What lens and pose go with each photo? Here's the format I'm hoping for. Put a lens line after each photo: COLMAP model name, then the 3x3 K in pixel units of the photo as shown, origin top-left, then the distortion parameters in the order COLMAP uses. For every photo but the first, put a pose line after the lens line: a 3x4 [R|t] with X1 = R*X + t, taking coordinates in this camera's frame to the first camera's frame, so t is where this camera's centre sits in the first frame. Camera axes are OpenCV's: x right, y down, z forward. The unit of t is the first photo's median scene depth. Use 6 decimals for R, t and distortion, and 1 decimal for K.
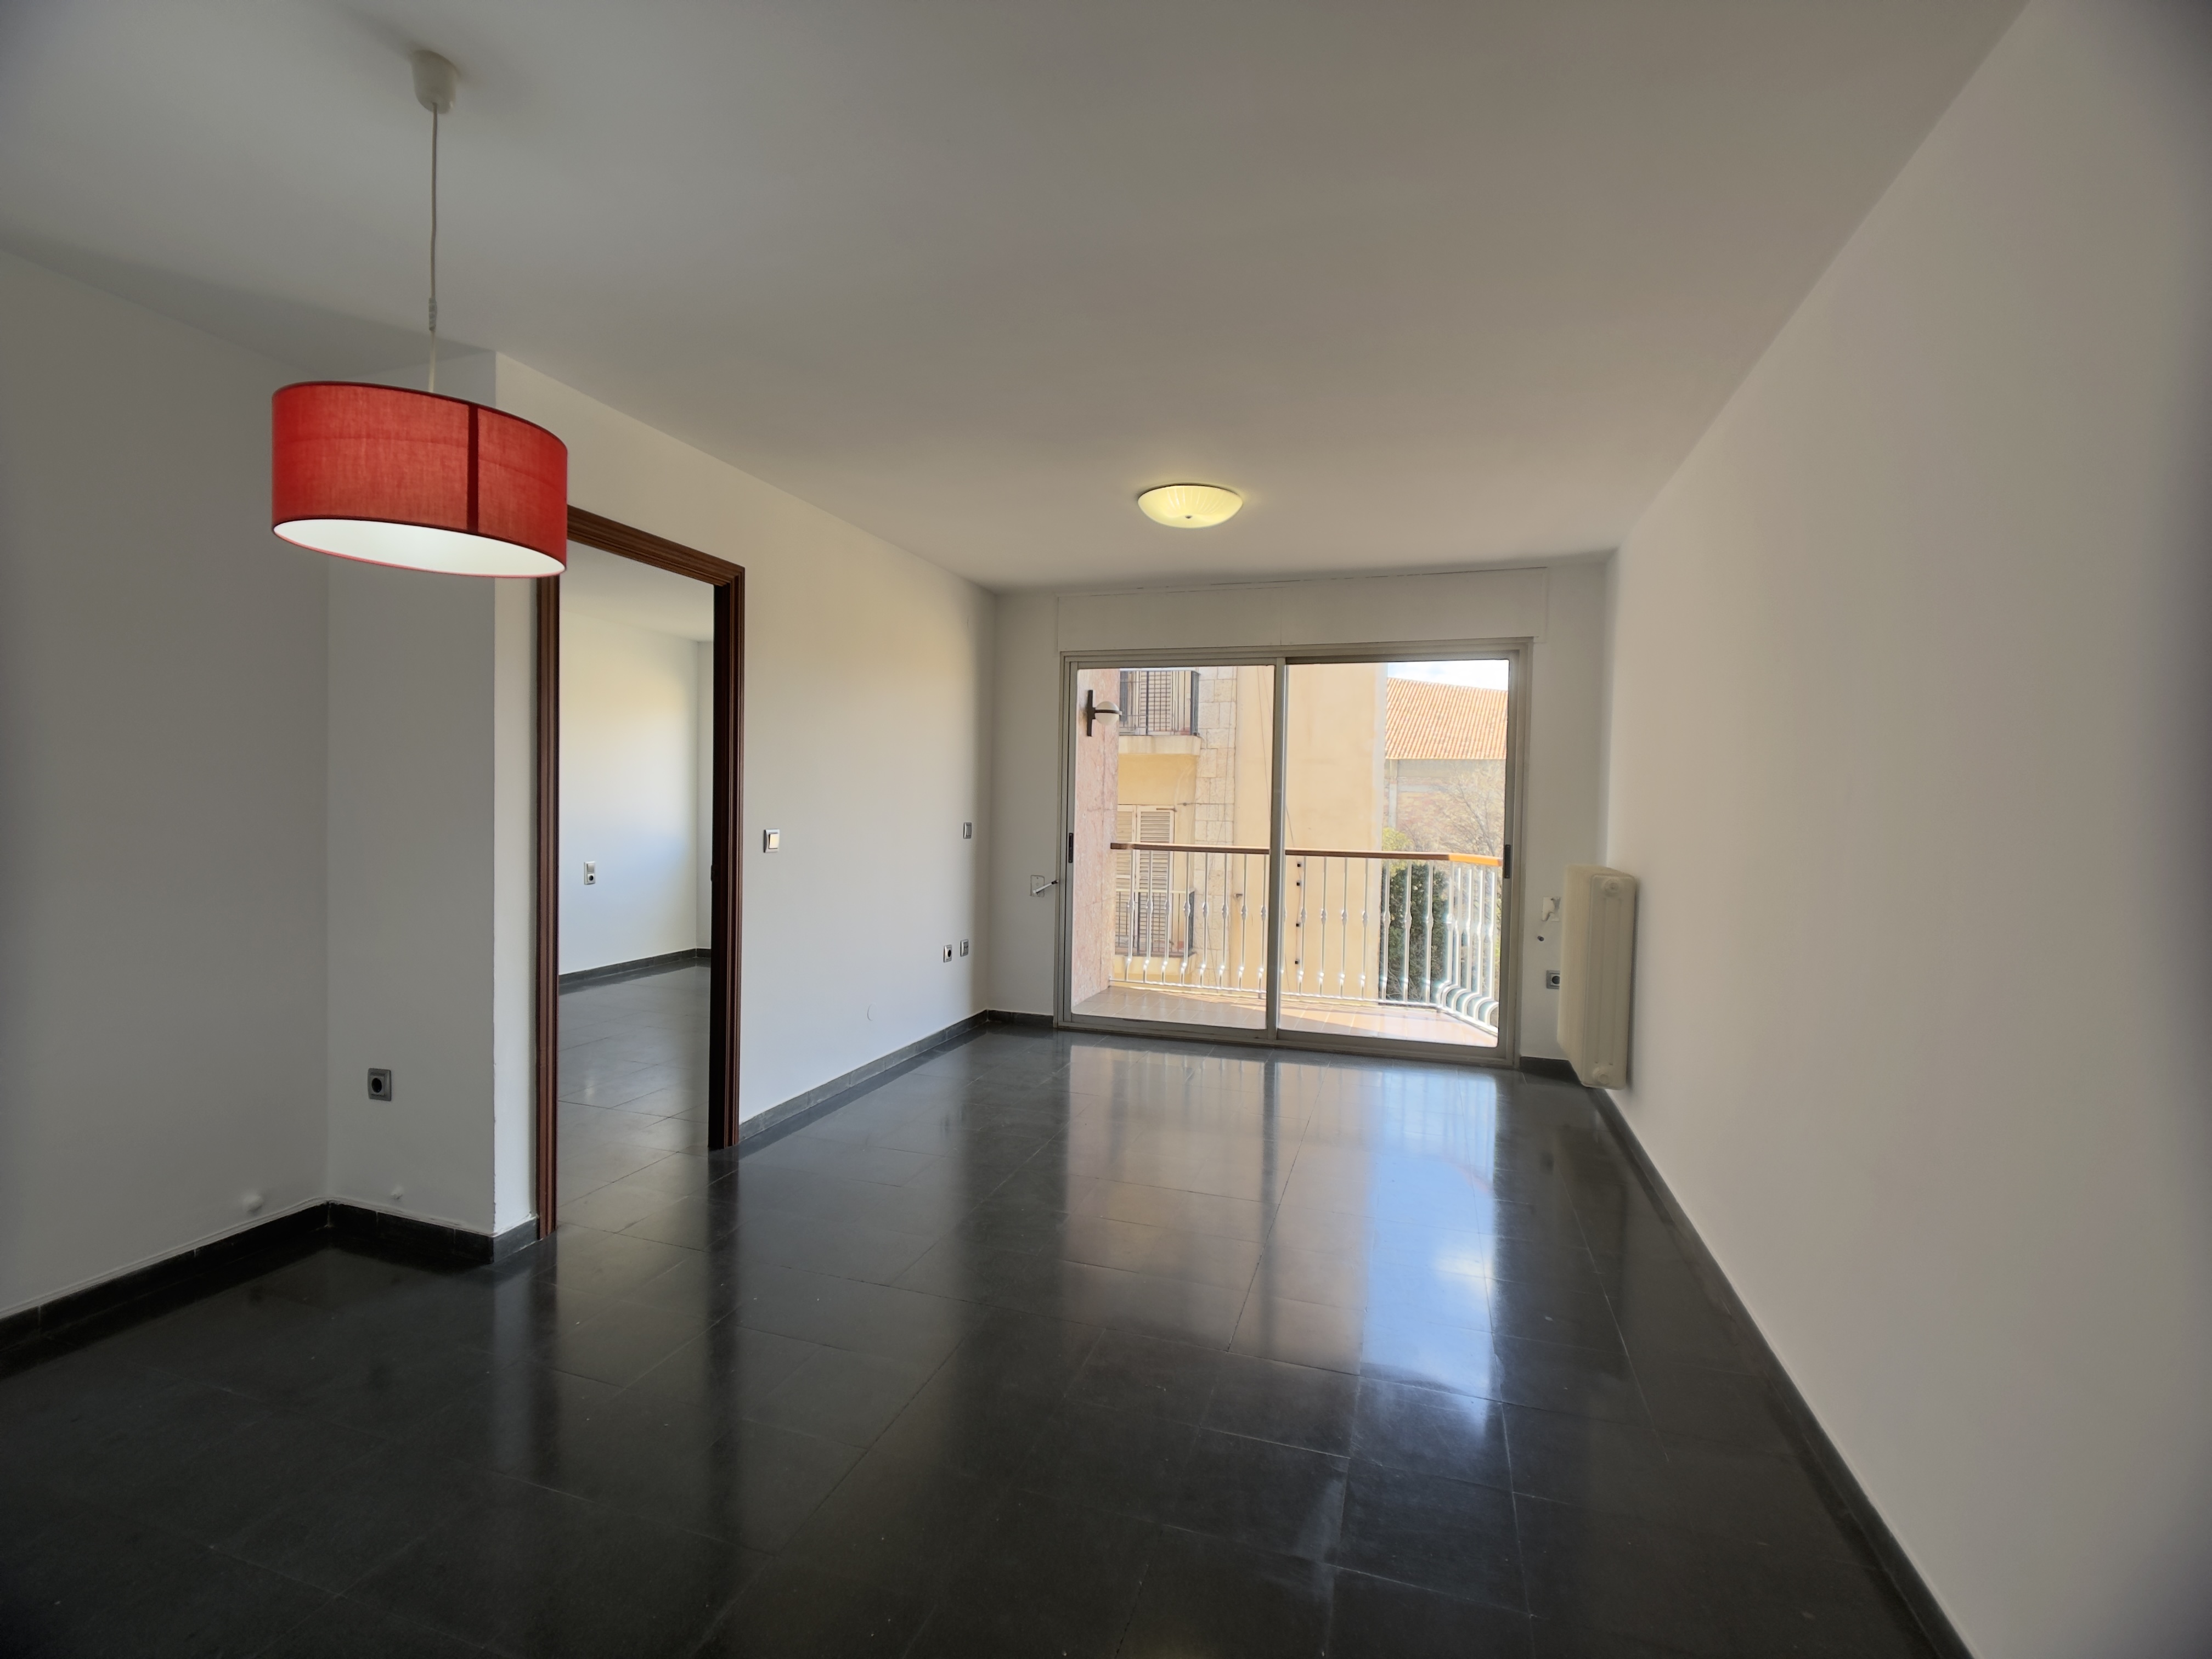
lens RADIAL K [[1010.9, 0, 1106.0], [0, 1010.9, 829.5], [0, 0, 1]] dist [0.002114, -0.006790]
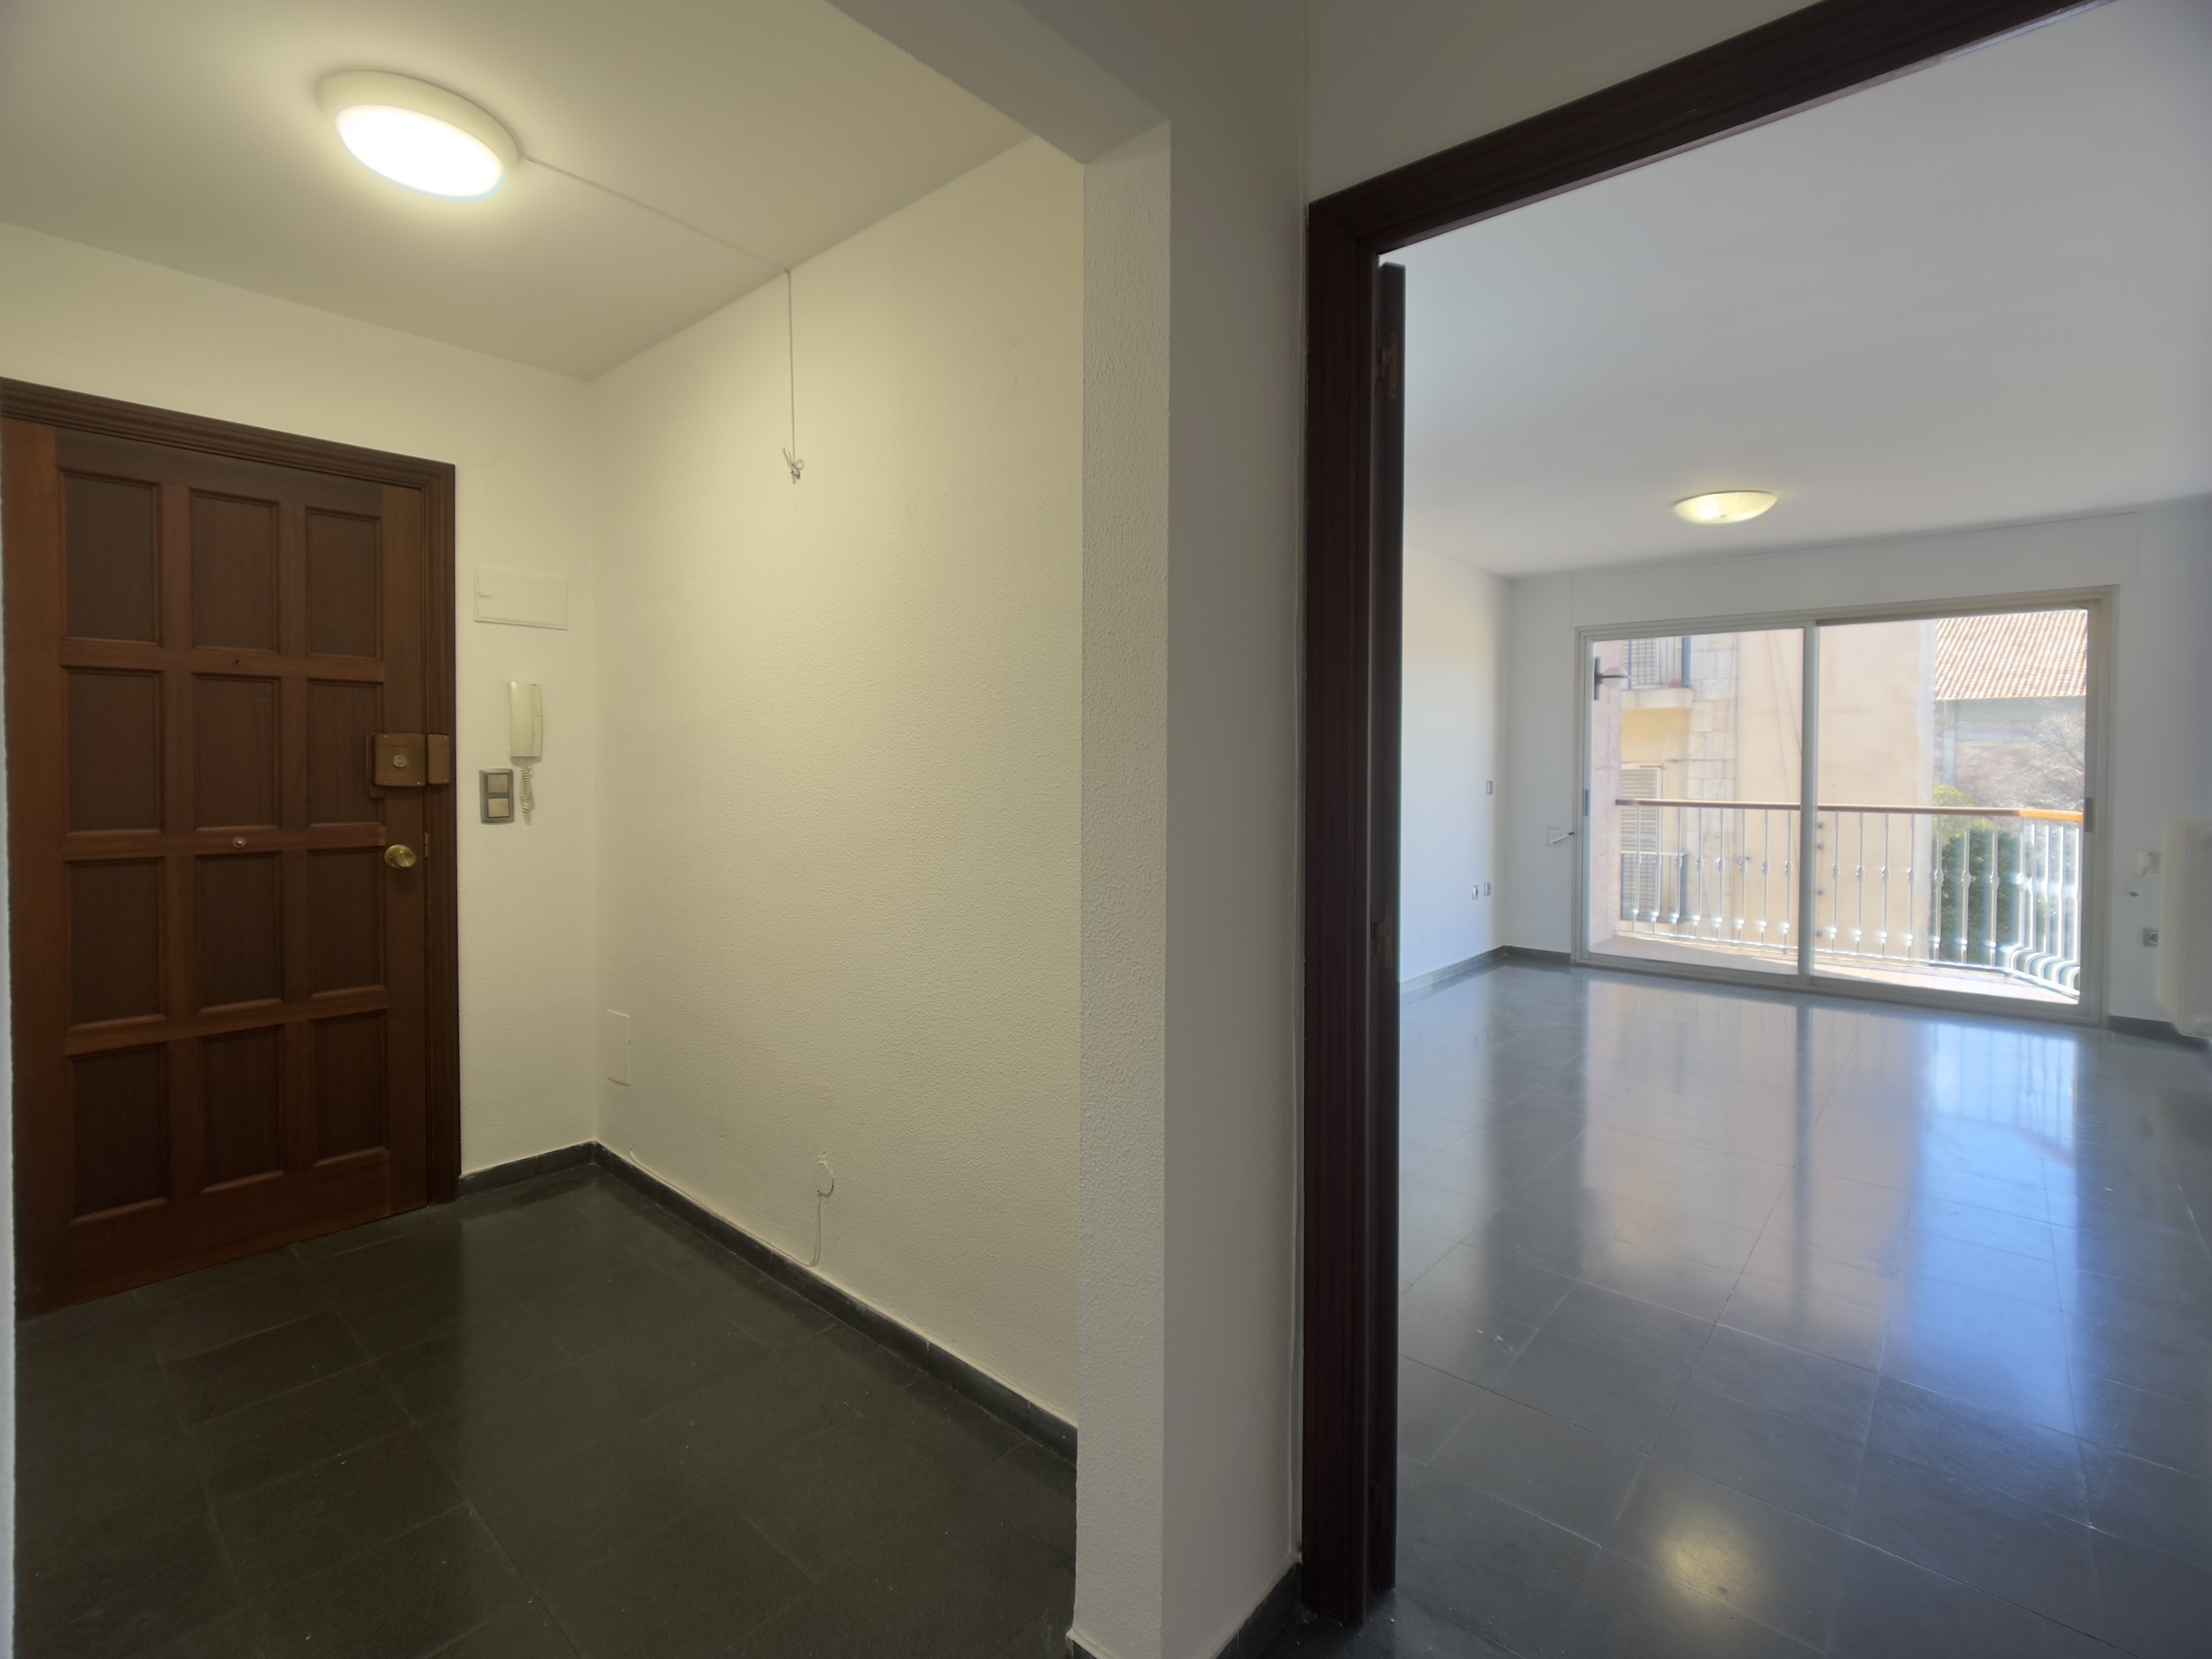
lens RADIAL K [[1037.1, 0, 1097.0], [0, 1037.1, 782.2], [0, 0, 1]] dist [-0.007231, -0.000320]
pose [[0.915548, -0.008149, -0.402125, -0.064770], [0.004628, 0.999942, -0.009727, 0.003979], [0.402181, 0.007044, 0.915533, -0.239642]]
